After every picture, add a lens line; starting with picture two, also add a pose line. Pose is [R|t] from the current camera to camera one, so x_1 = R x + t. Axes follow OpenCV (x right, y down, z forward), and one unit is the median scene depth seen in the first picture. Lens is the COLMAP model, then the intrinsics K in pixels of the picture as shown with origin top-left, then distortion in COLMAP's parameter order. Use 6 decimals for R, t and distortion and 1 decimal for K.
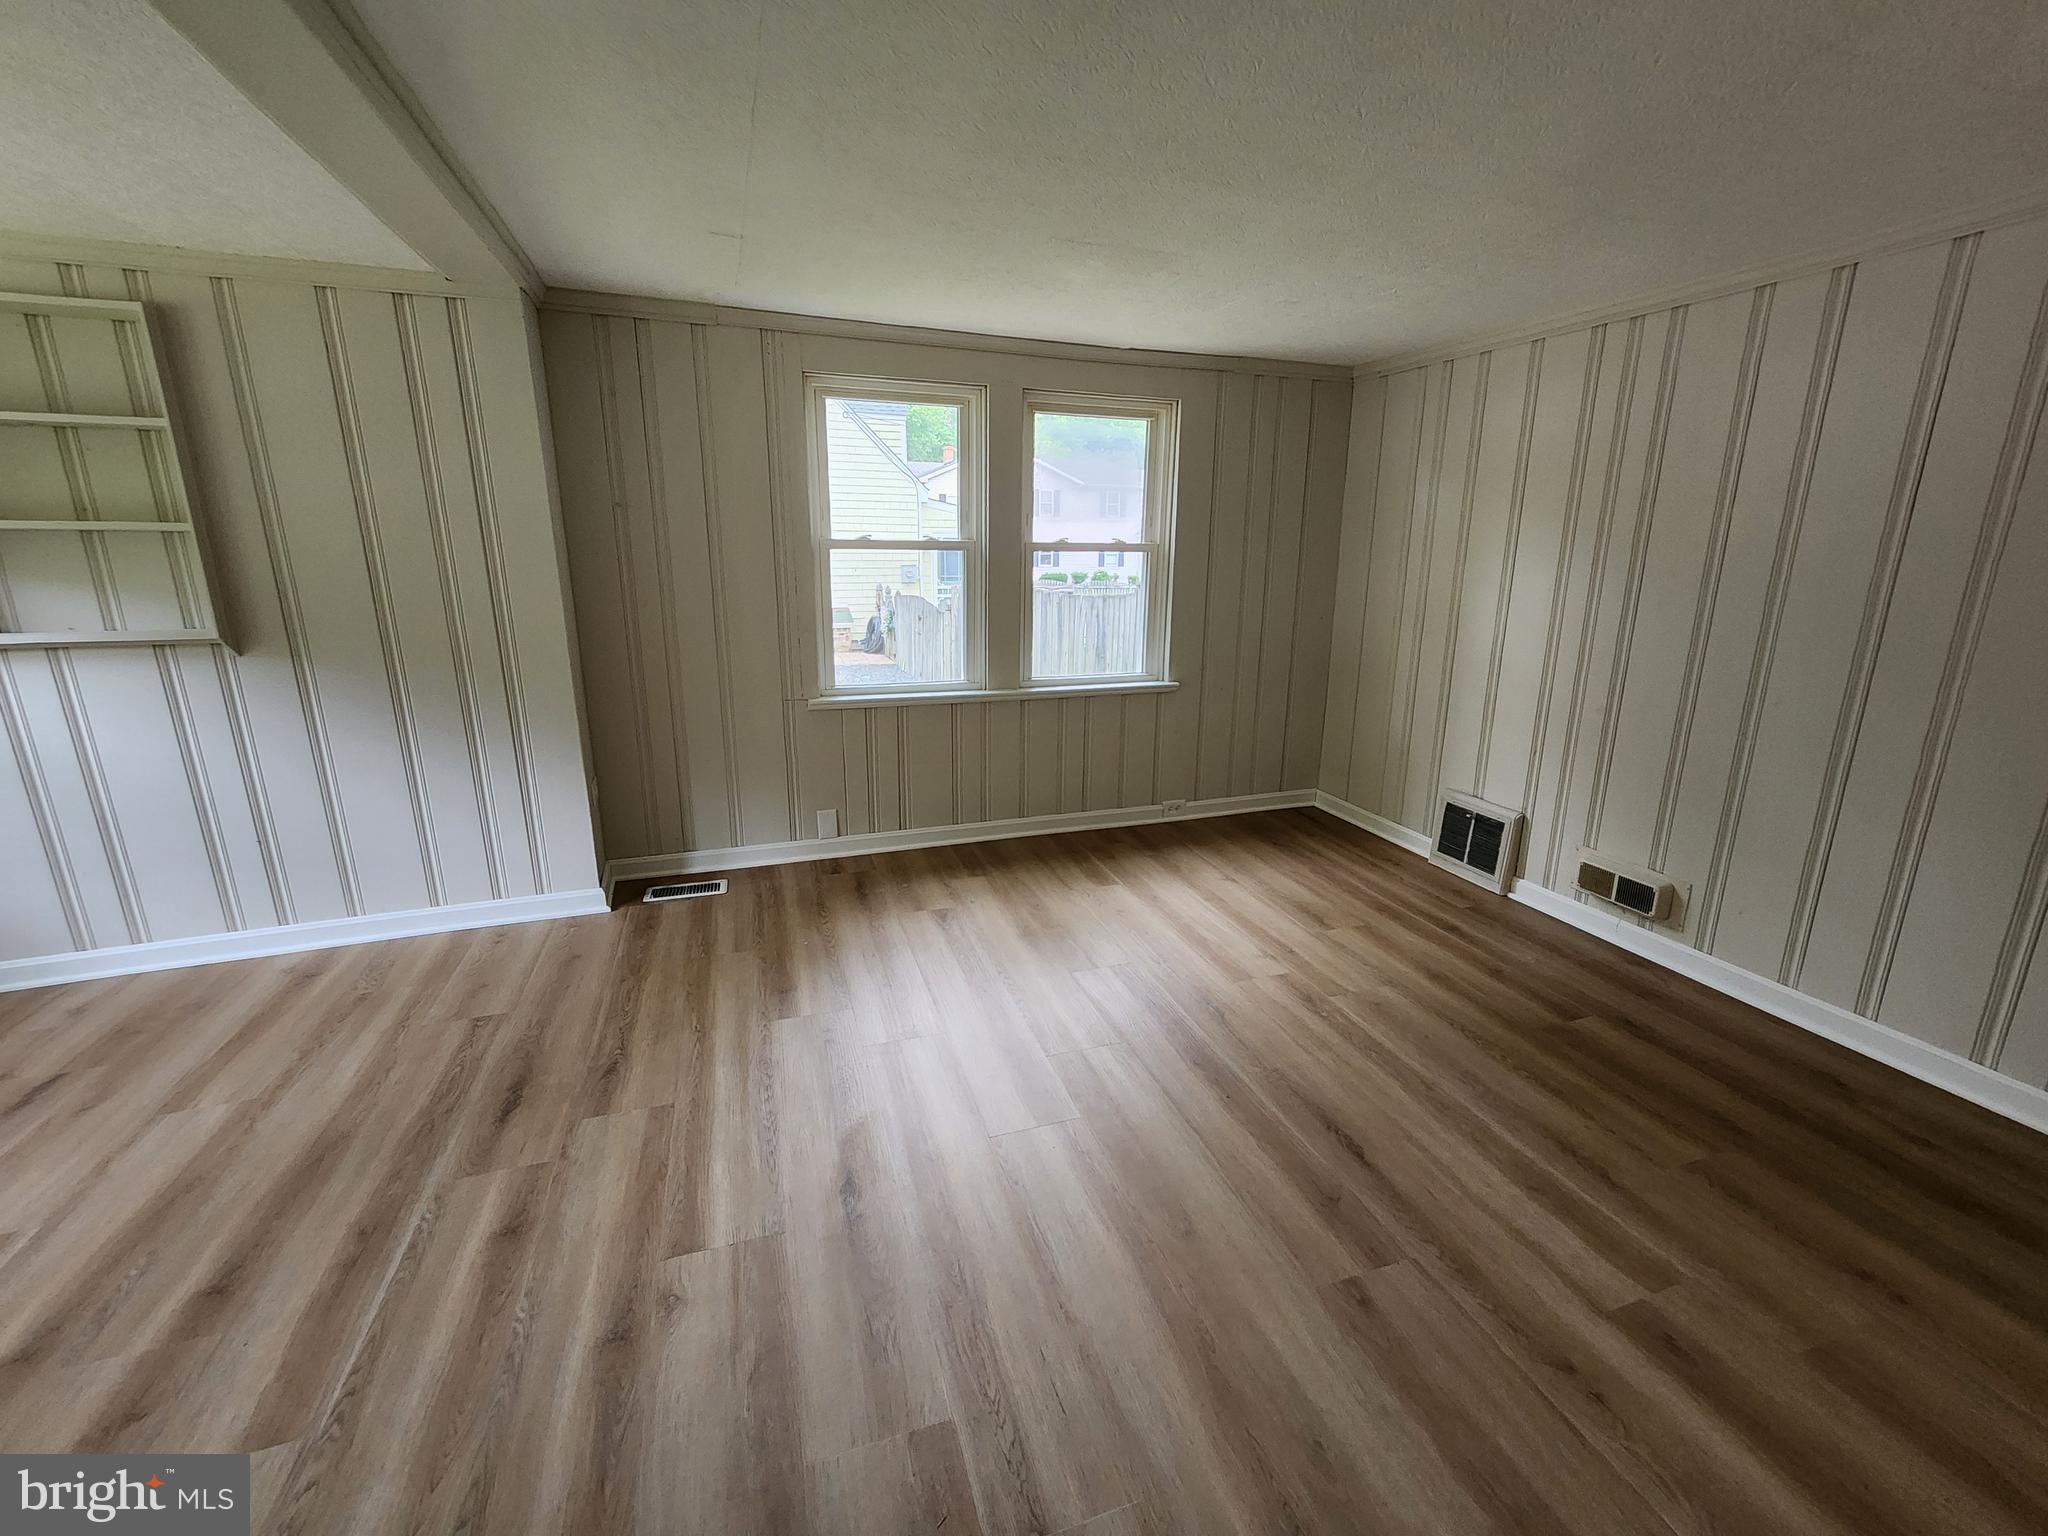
lens RADIAL K [[840.5, 0, 1027.9], [0, 840.5, 755.5], [0, 0, 1]] dist [-0.003562, 0.000992]
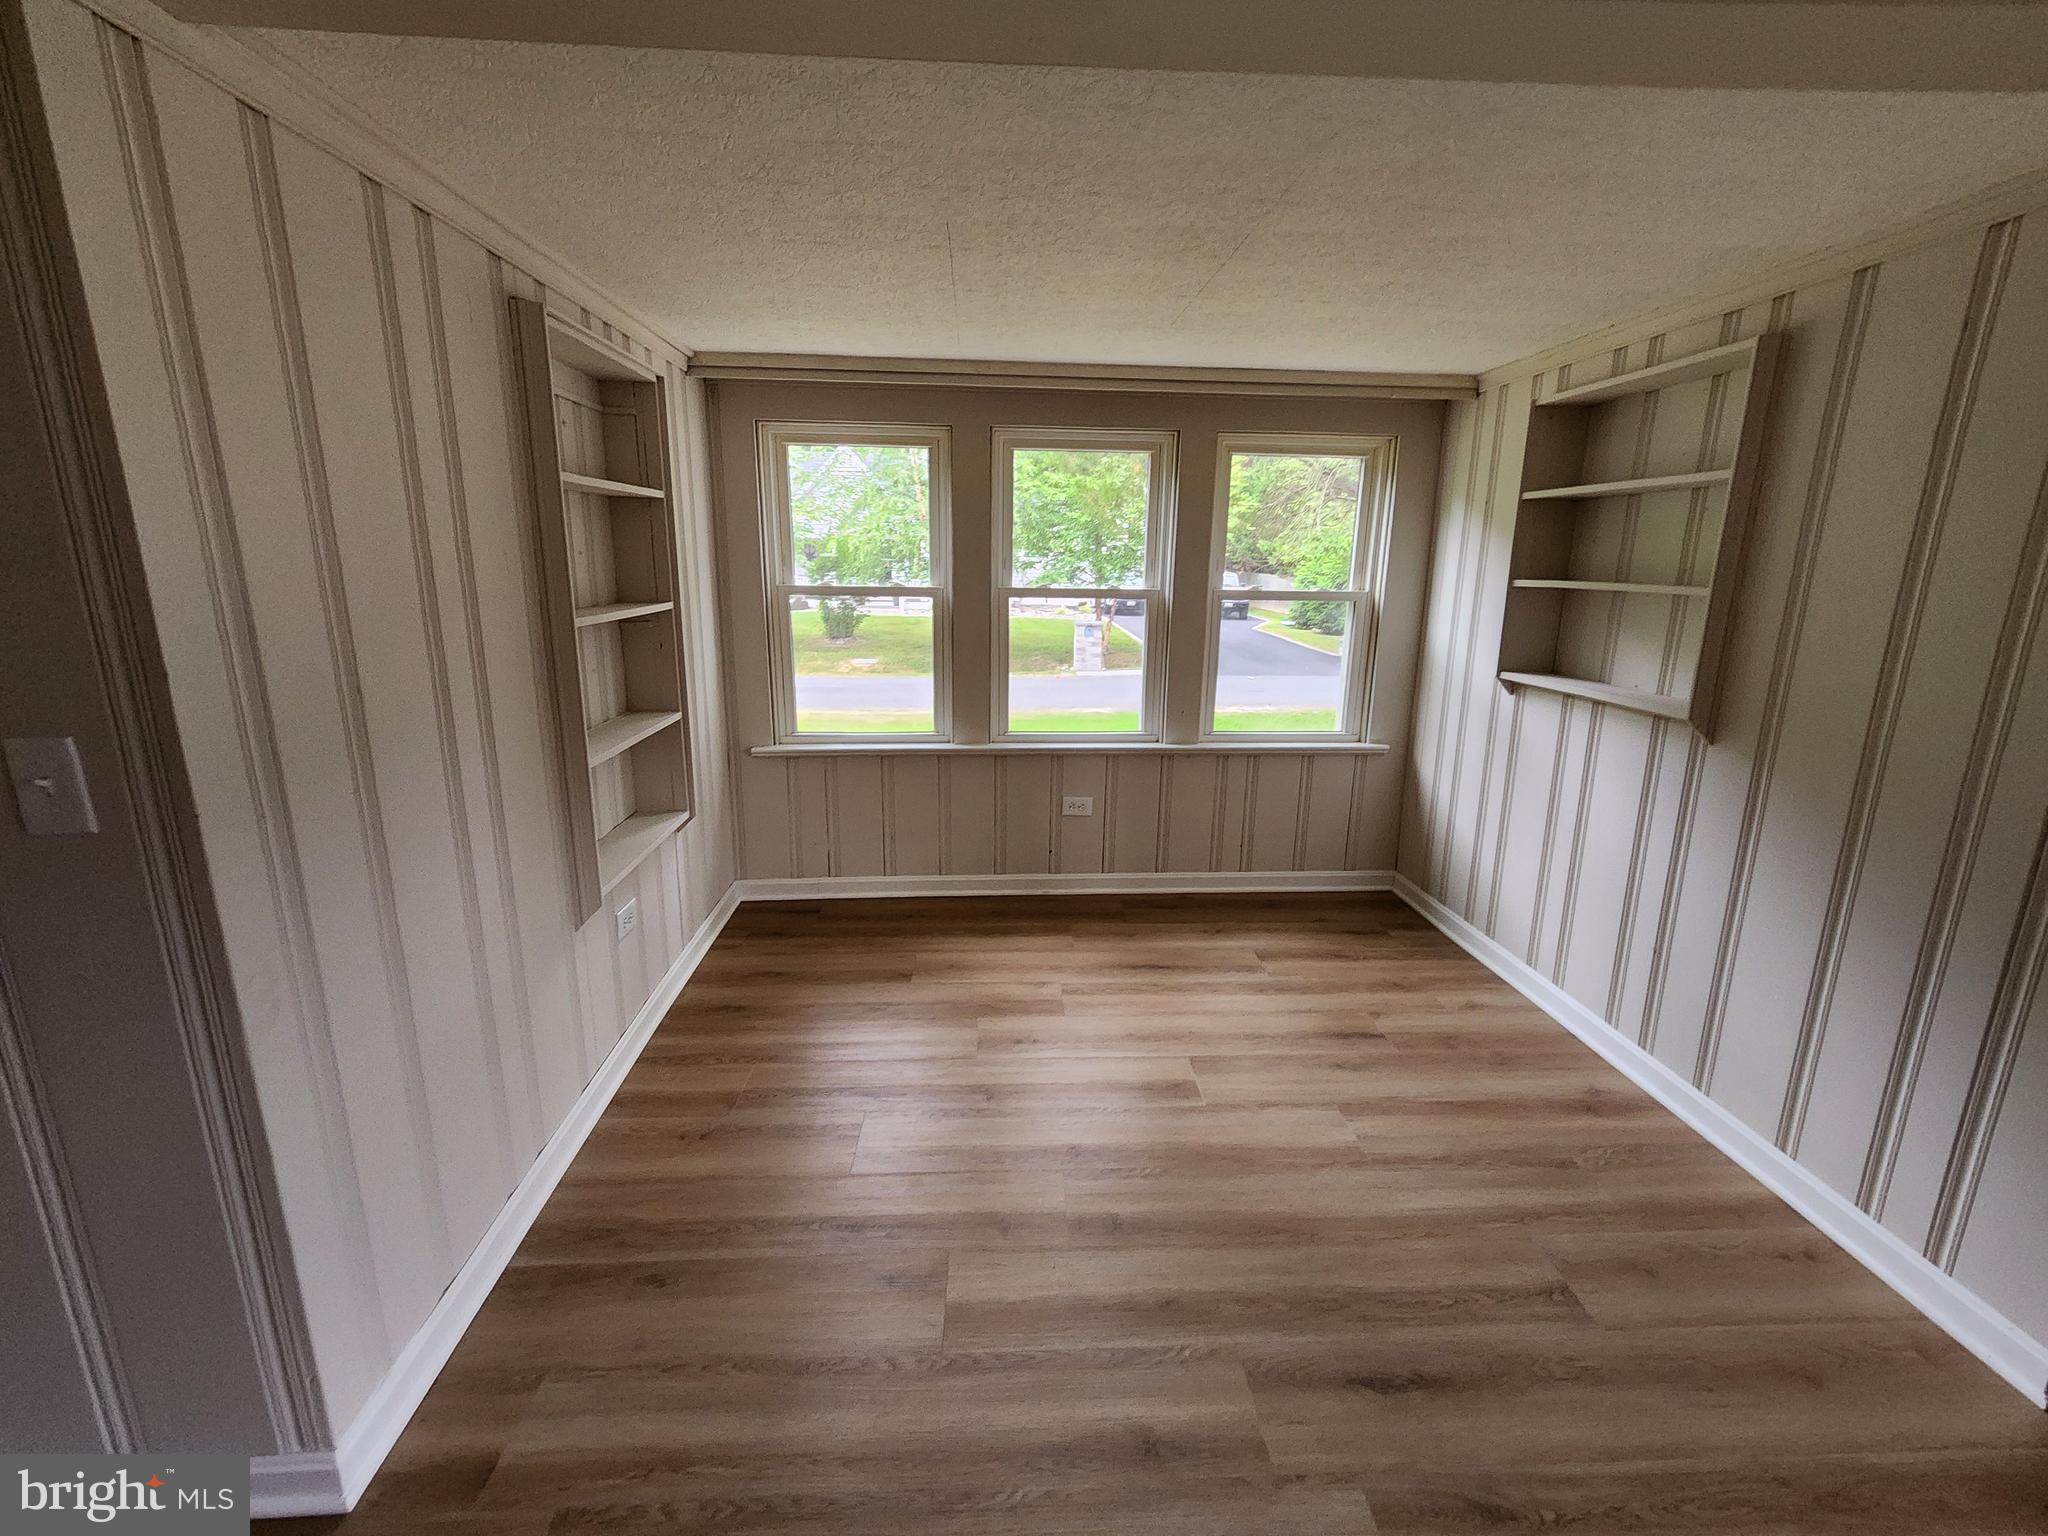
lens RADIAL K [[840.5, 0, 1027.9], [0, 840.5, 755.5], [0, 0, 1]] dist [-0.003562, 0.000992]
pose [[-0.279885, 0.208478, -0.937124, 0.037136], [-0.246241, 0.927892, 0.279967, -0.193162], [0.927917, 0.309117, -0.208367, 0.605439]]
